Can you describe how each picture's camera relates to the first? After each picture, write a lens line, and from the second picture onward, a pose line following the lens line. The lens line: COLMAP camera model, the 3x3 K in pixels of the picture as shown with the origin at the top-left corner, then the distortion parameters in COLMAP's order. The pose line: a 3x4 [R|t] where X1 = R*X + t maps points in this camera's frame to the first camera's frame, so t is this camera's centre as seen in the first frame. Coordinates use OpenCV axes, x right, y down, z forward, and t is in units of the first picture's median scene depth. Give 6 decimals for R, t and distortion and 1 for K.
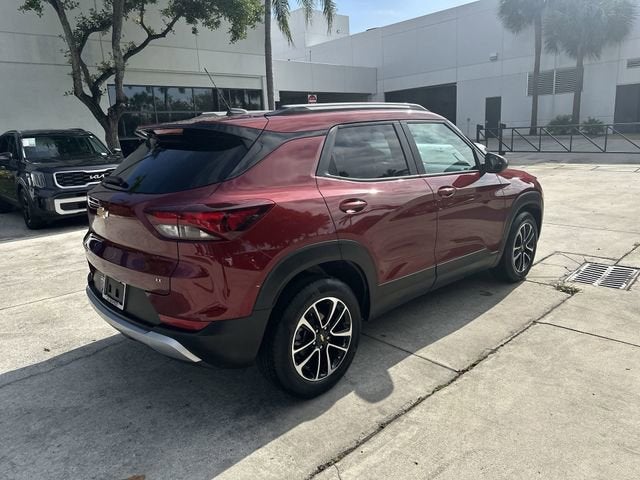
lens RADIAL K [[451.3, 0, 316.1], [0, 451.3, 236.3], [0, 0, 1]] dist [0.028216, -0.039270]
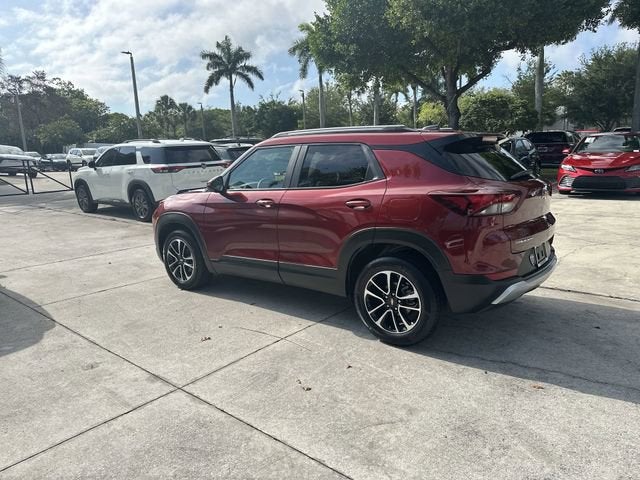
lens RADIAL K [[451.3, 0, 316.7], [0, 451.3, 237.8], [0, 0, 1]] dist [0.028216, -0.039270]
pose [[-0.133771, -0.136972, 0.981501, -1.304710], [0.254612, 0.952407, 0.167614, -0.250839], [-0.957746, 0.272324, -0.092530, 1.365440]]
